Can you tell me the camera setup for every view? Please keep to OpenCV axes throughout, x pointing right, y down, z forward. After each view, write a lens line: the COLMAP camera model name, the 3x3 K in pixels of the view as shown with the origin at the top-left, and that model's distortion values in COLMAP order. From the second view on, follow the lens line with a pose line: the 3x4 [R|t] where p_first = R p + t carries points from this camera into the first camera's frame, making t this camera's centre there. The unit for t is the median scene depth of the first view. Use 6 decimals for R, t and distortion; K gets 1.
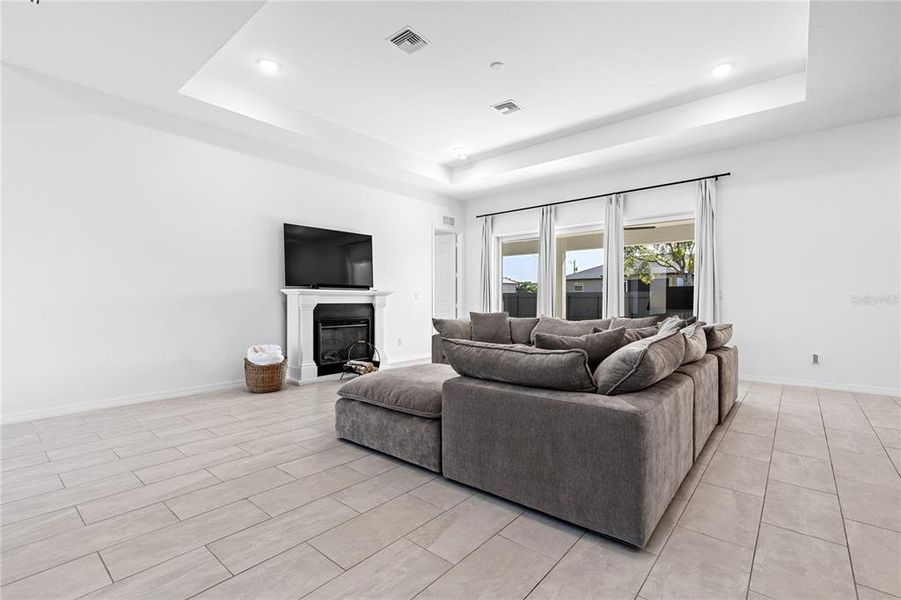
lens RADIAL K [[409.6, 0, 452.3], [0, 409.6, 296.0], [0, 0, 1]] dist [-0.001111, -0.000067]
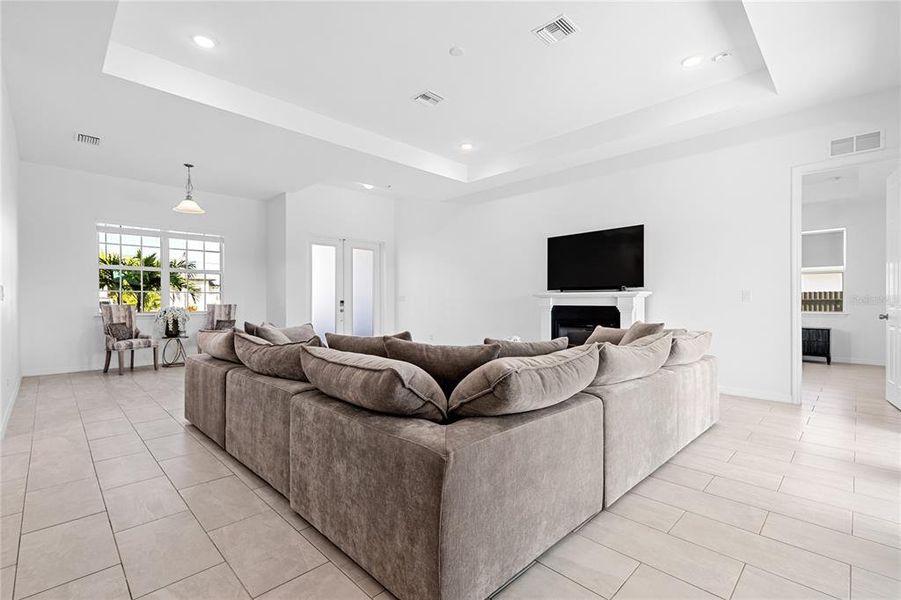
lens RADIAL K [[409.6, 0, 452.3], [0, 409.6, 296.0], [0, 0, 1]] dist [-0.001111, -0.000067]
pose [[-0.093791, -0.014438, -0.995487, 0.795919], [0.009647, 0.999835, -0.015410, 0.006895], [0.995545, -0.011049, -0.093636, 0.833391]]
